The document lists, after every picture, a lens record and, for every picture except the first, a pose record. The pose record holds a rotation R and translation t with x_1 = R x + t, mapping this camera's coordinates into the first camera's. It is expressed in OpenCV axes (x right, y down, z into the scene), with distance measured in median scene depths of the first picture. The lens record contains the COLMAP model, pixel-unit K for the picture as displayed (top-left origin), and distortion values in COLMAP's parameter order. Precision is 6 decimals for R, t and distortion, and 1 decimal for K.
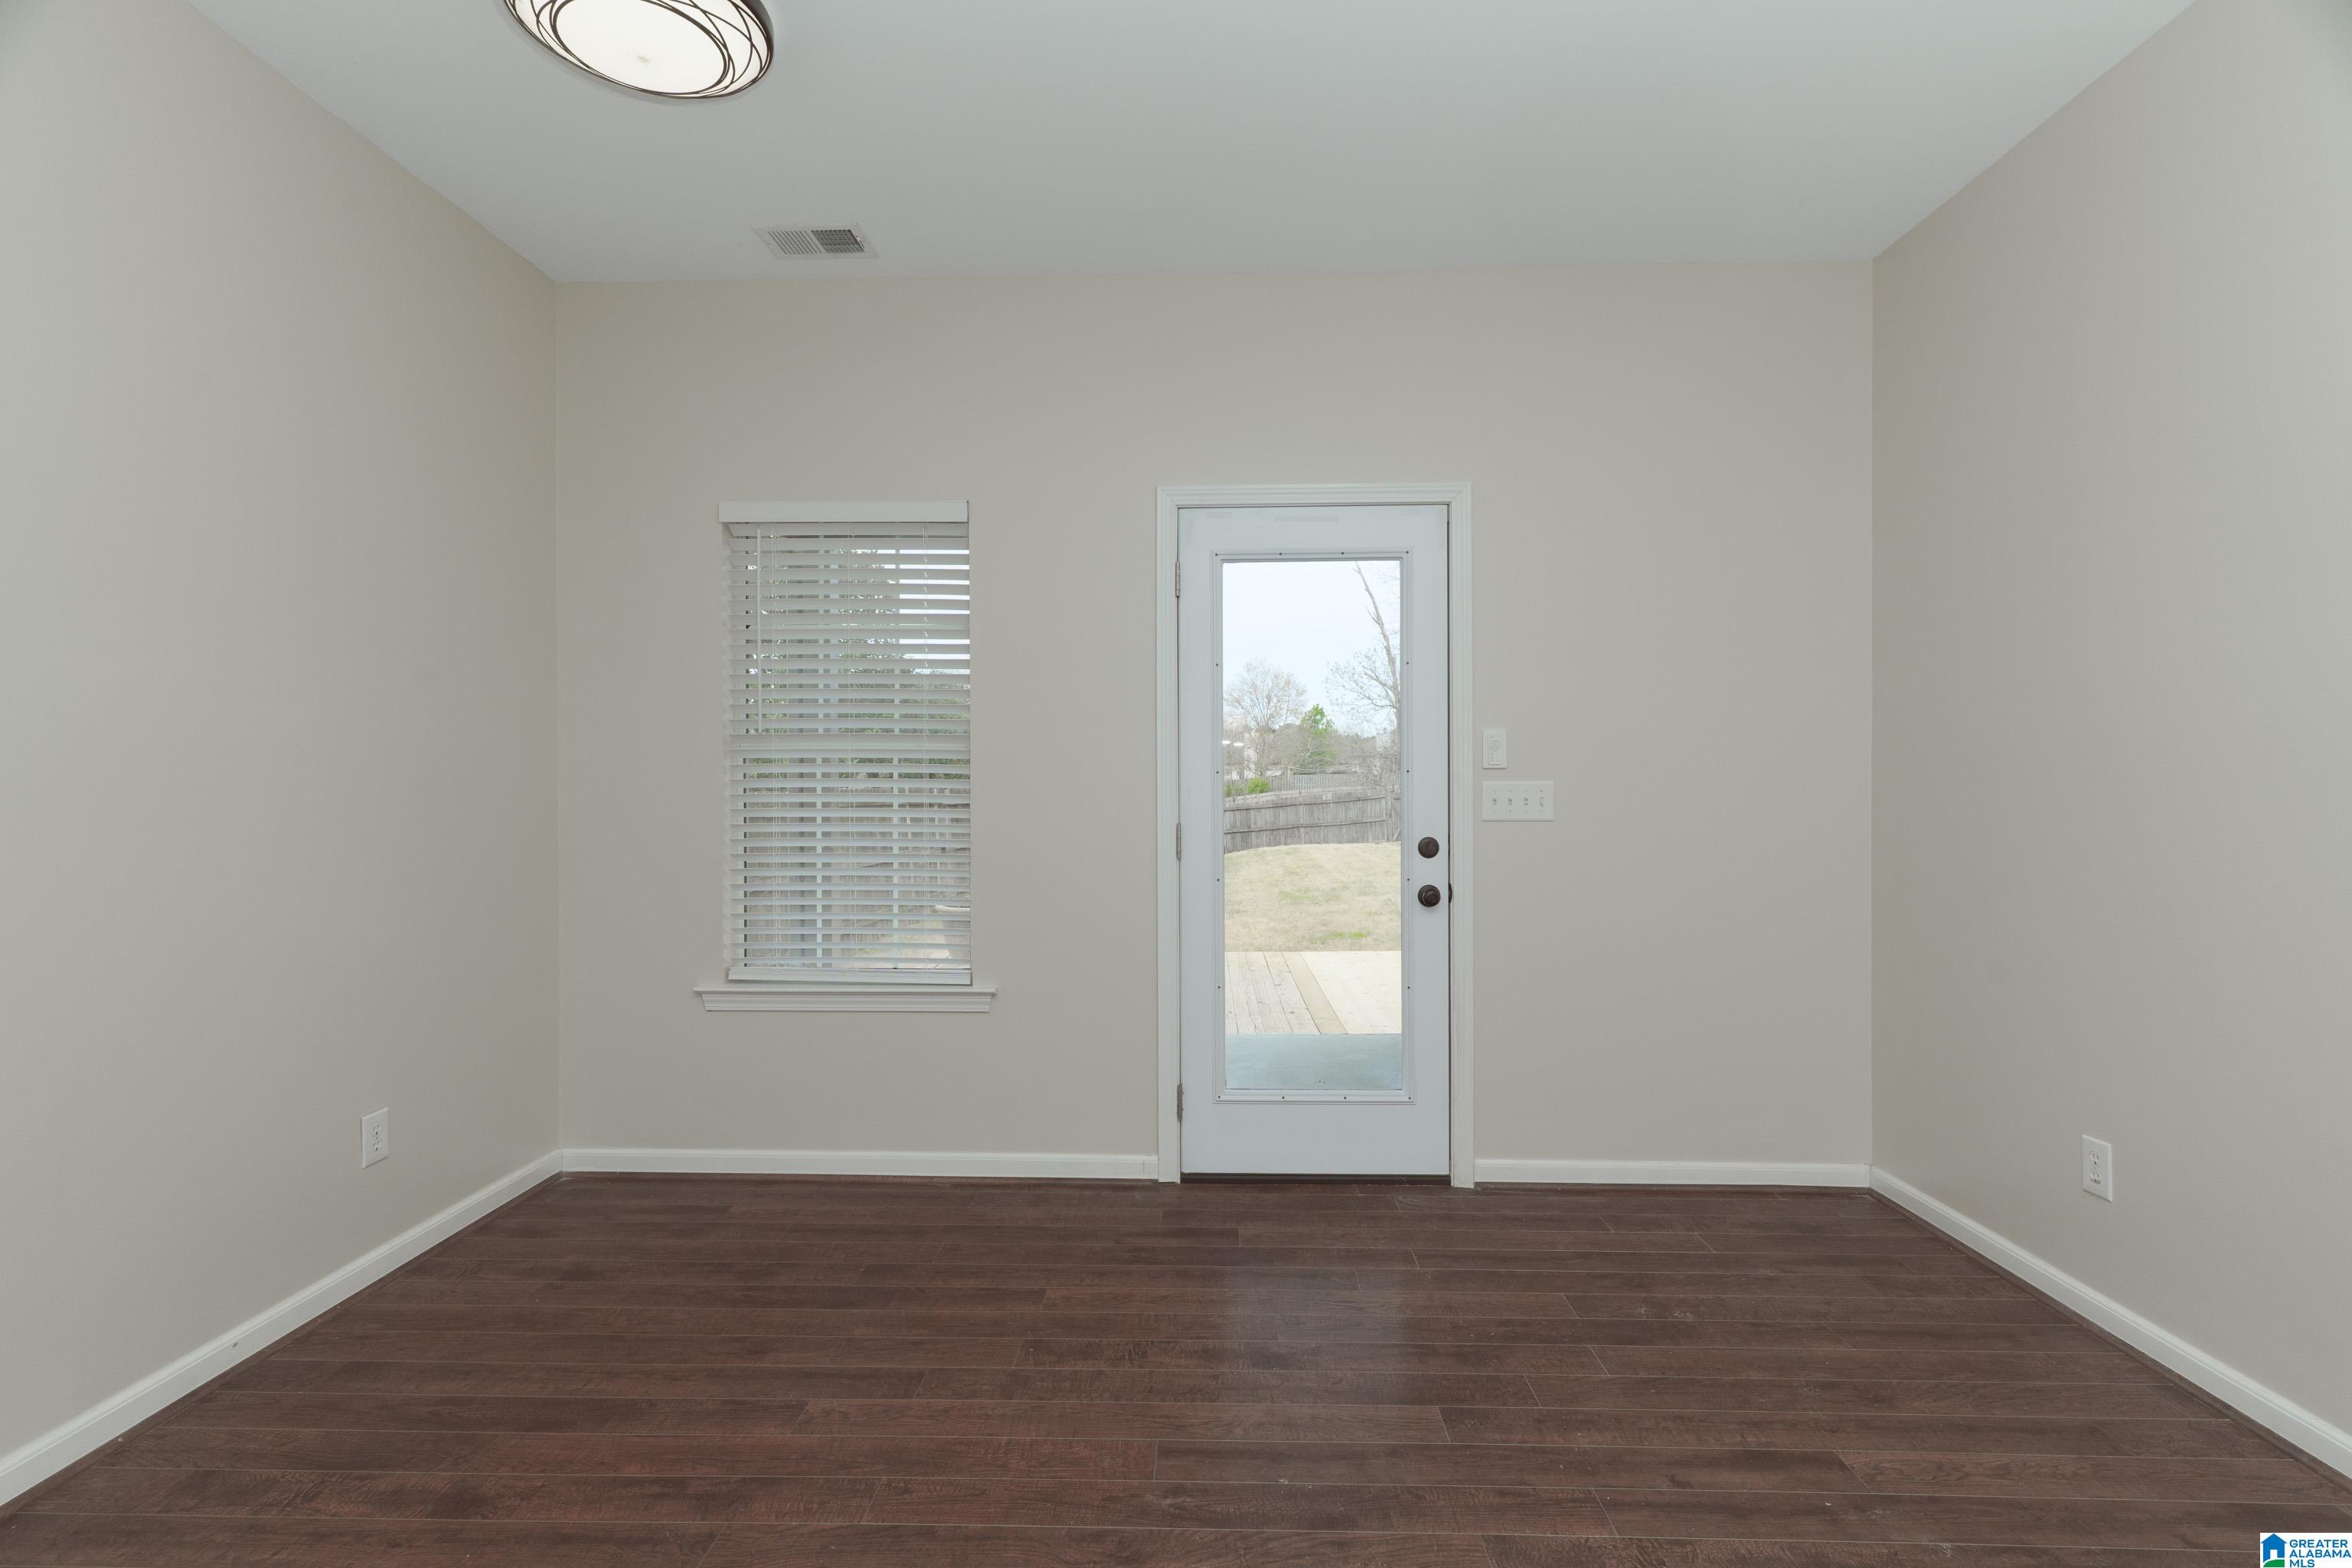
lens RADIAL K [[1154.9, 0, 1179.6], [0, 1154.9, 779.0], [0, 0, 1]] dist [0.000877, -0.000477]
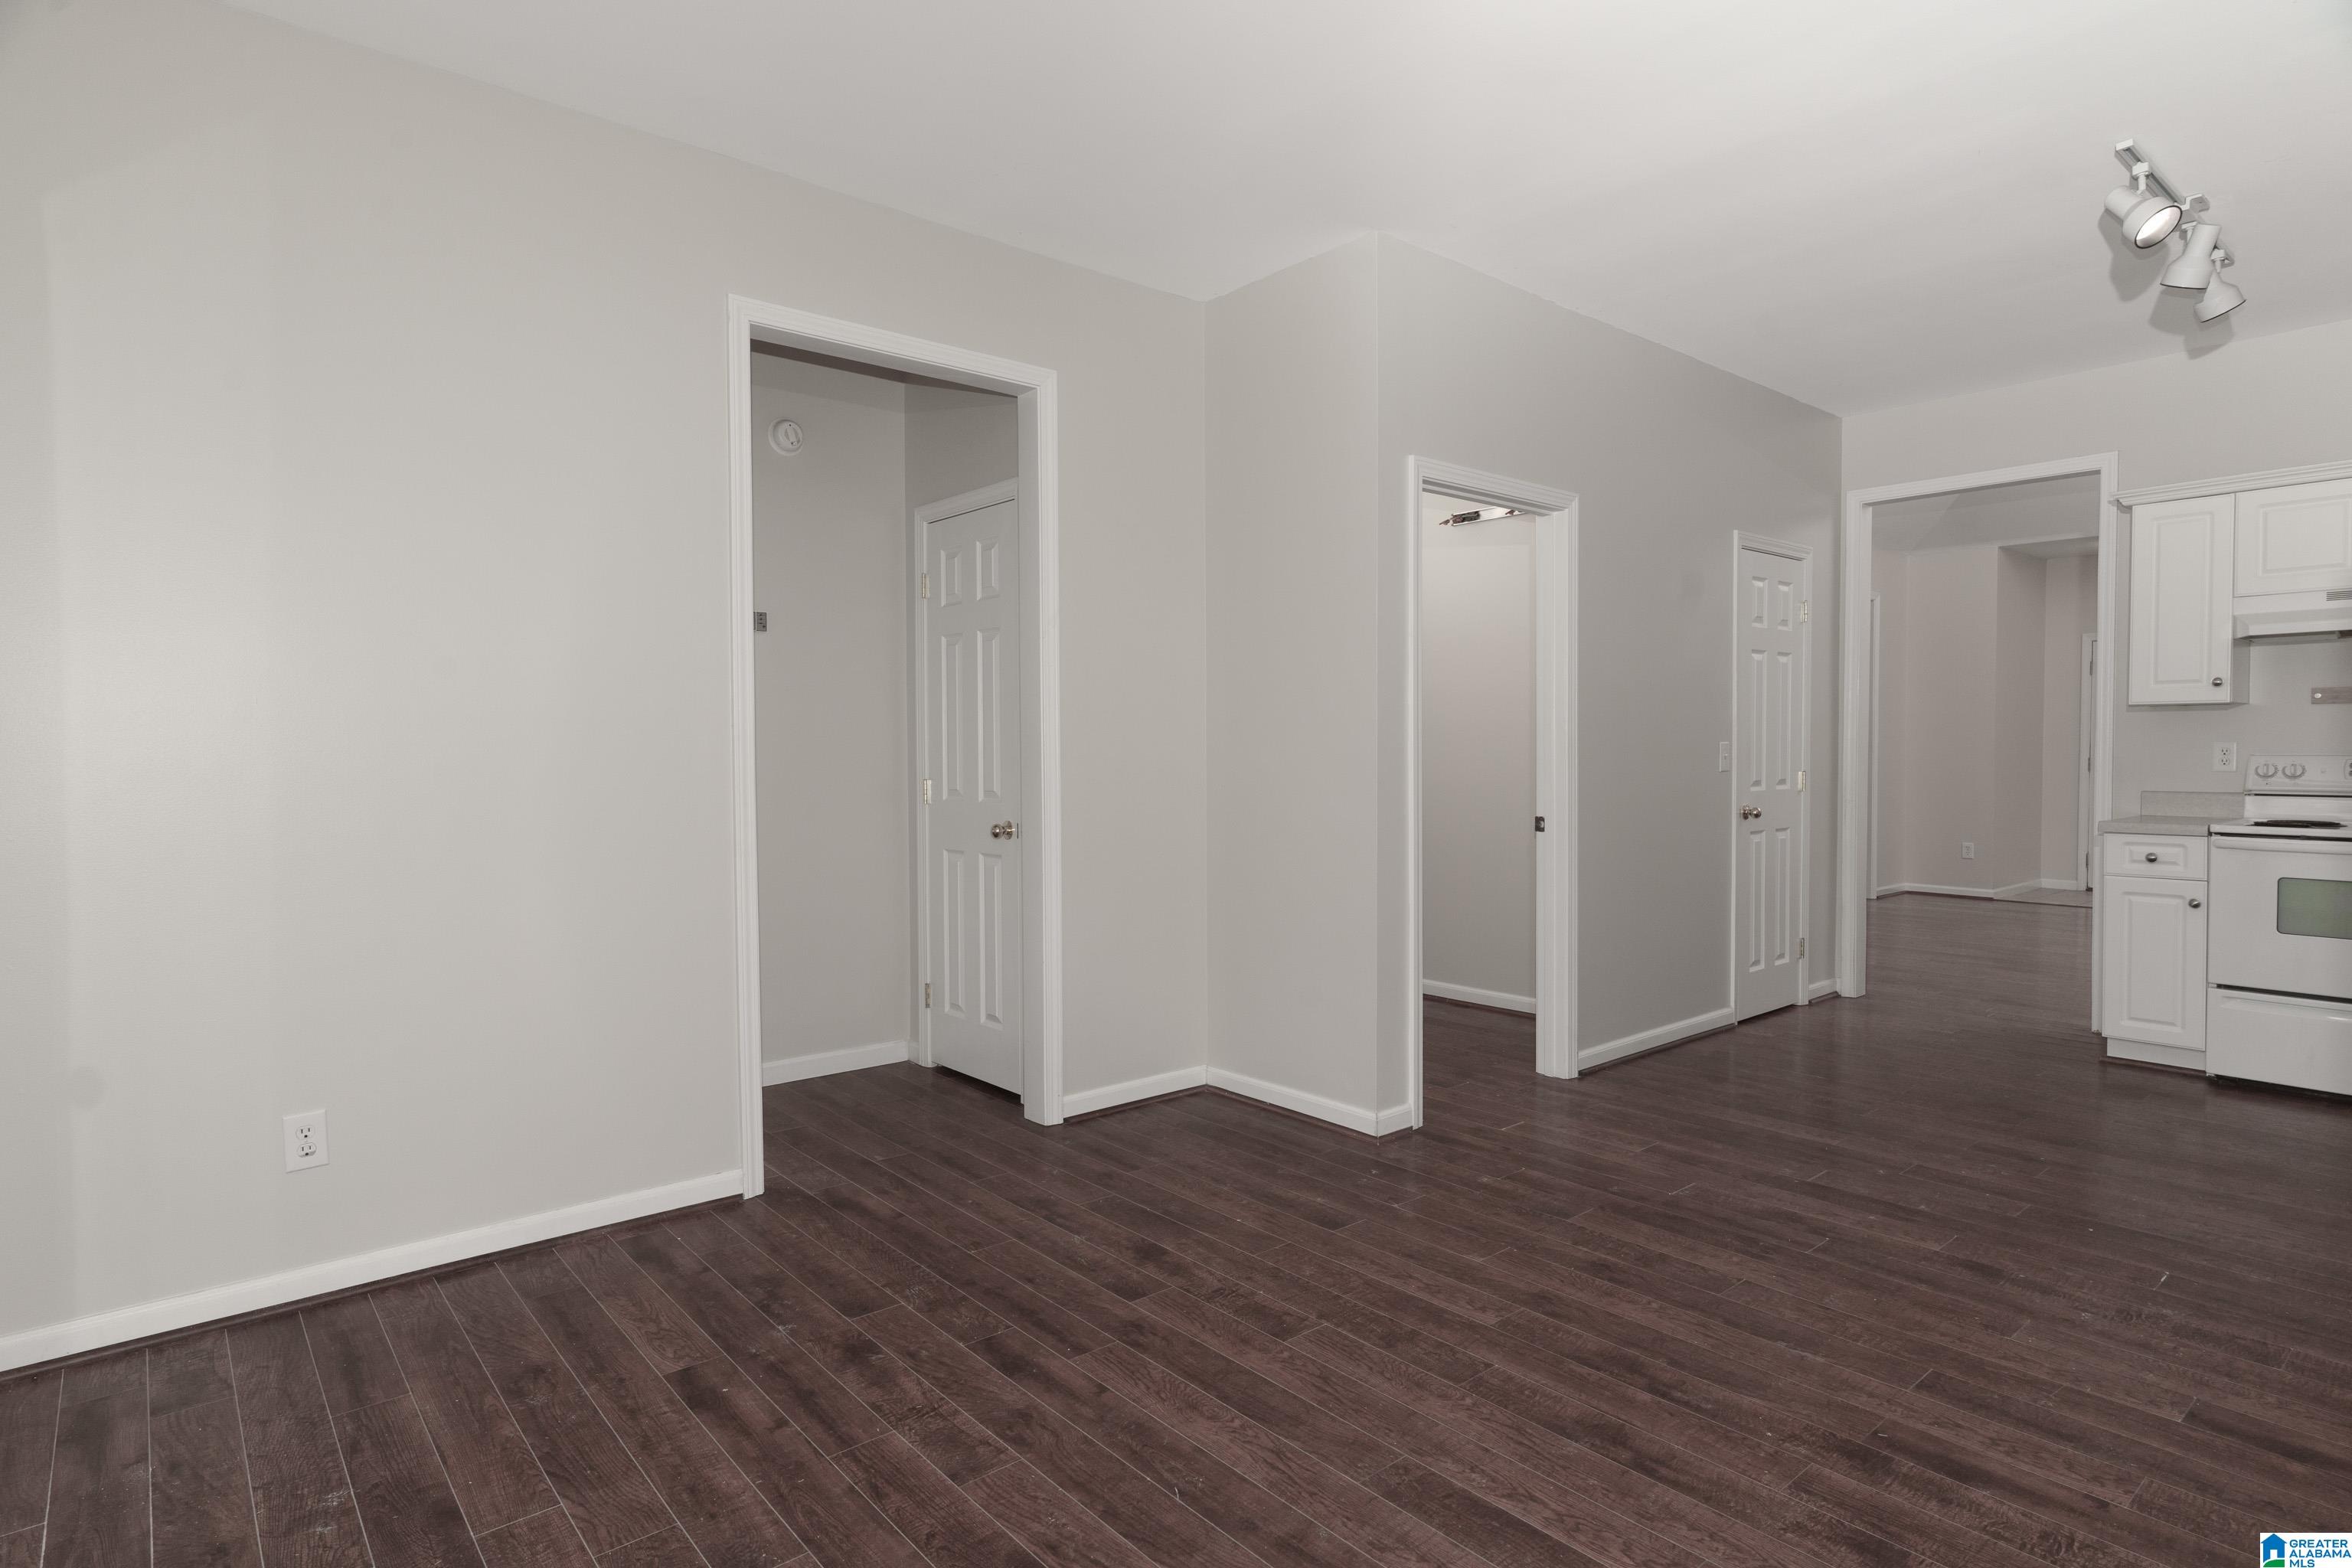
lens RADIAL K [[1221.8, 0, 1176.0], [0, 1221.8, 784.0], [0, 0, 1]] dist [0.000735, -0.000181]
pose [[-0.670180, -0.015690, 0.742033, -0.355819], [0.004459, 0.999673, 0.025165, 0.004508], [-0.742185, 0.020174, -0.669891, 0.847996]]
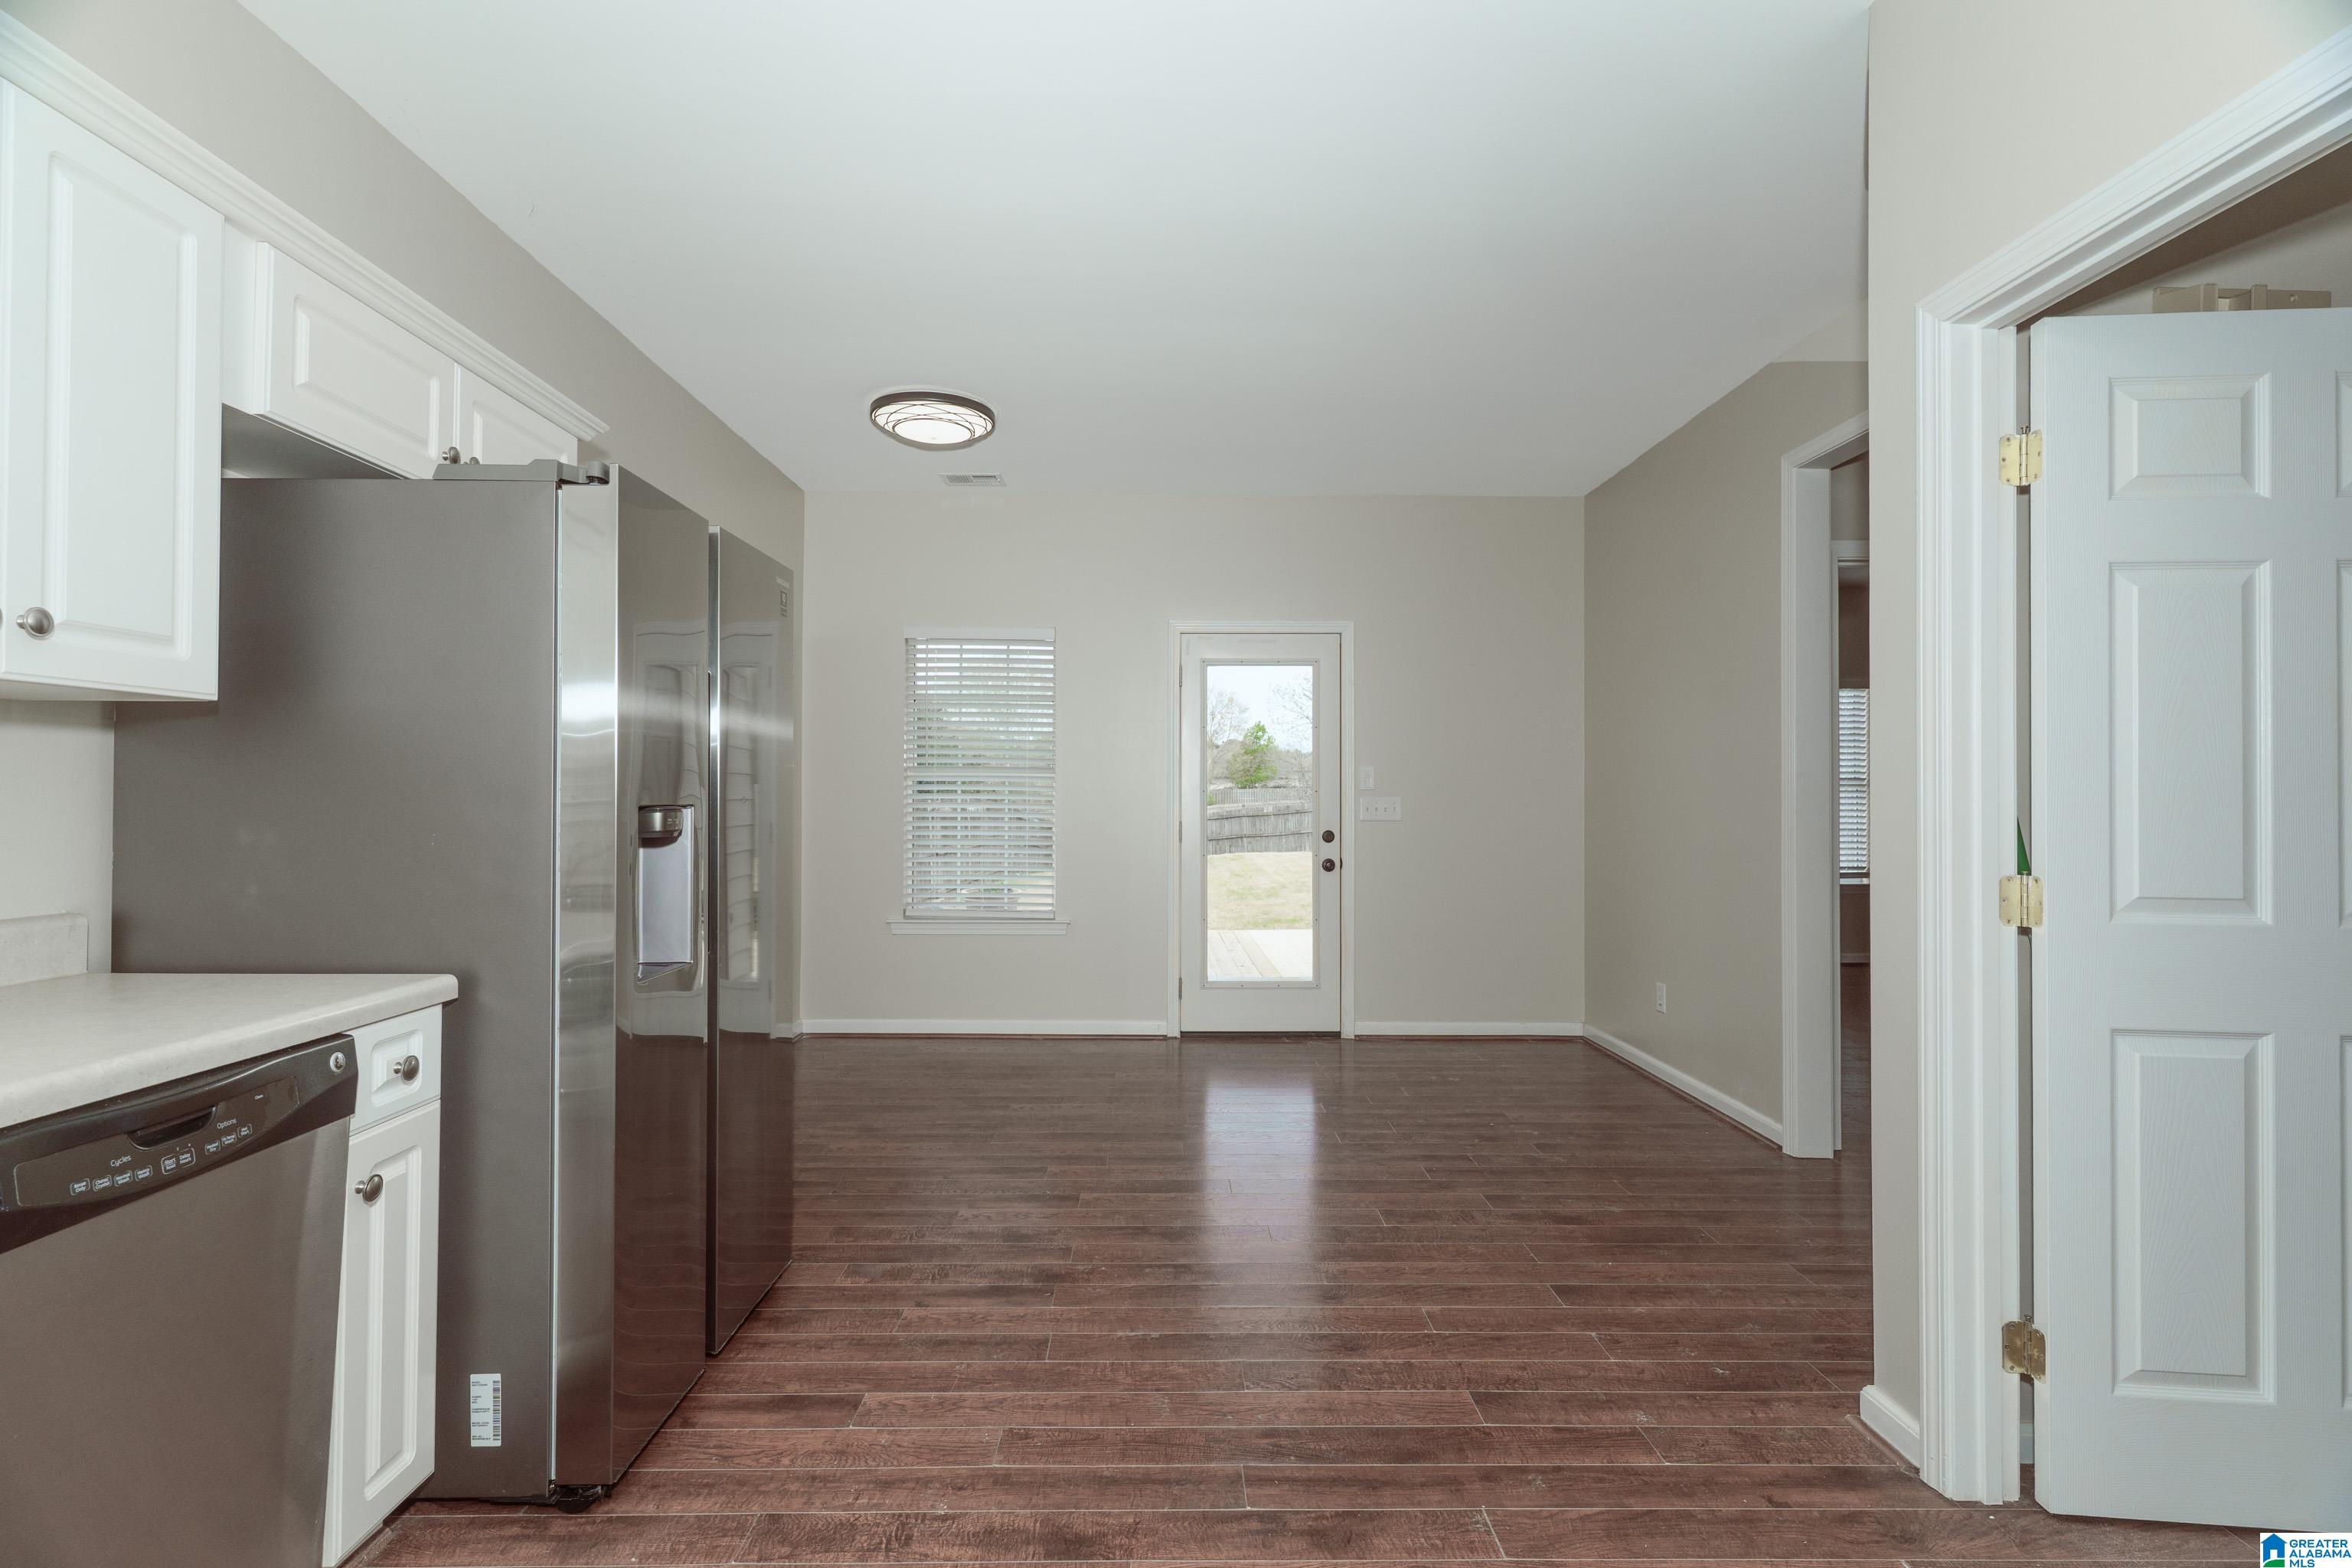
lens RADIAL K [[1154.9, 0, 1179.6], [0, 1154.9, 779.0], [0, 0, 1]] dist [0.000877, -0.000477]
pose [[0.998700, 0.006276, 0.050580, -0.087569], [-0.005707, 0.999919, -0.011374, -0.004229], [-0.050647, 0.011071, 0.998655, -0.673810]]
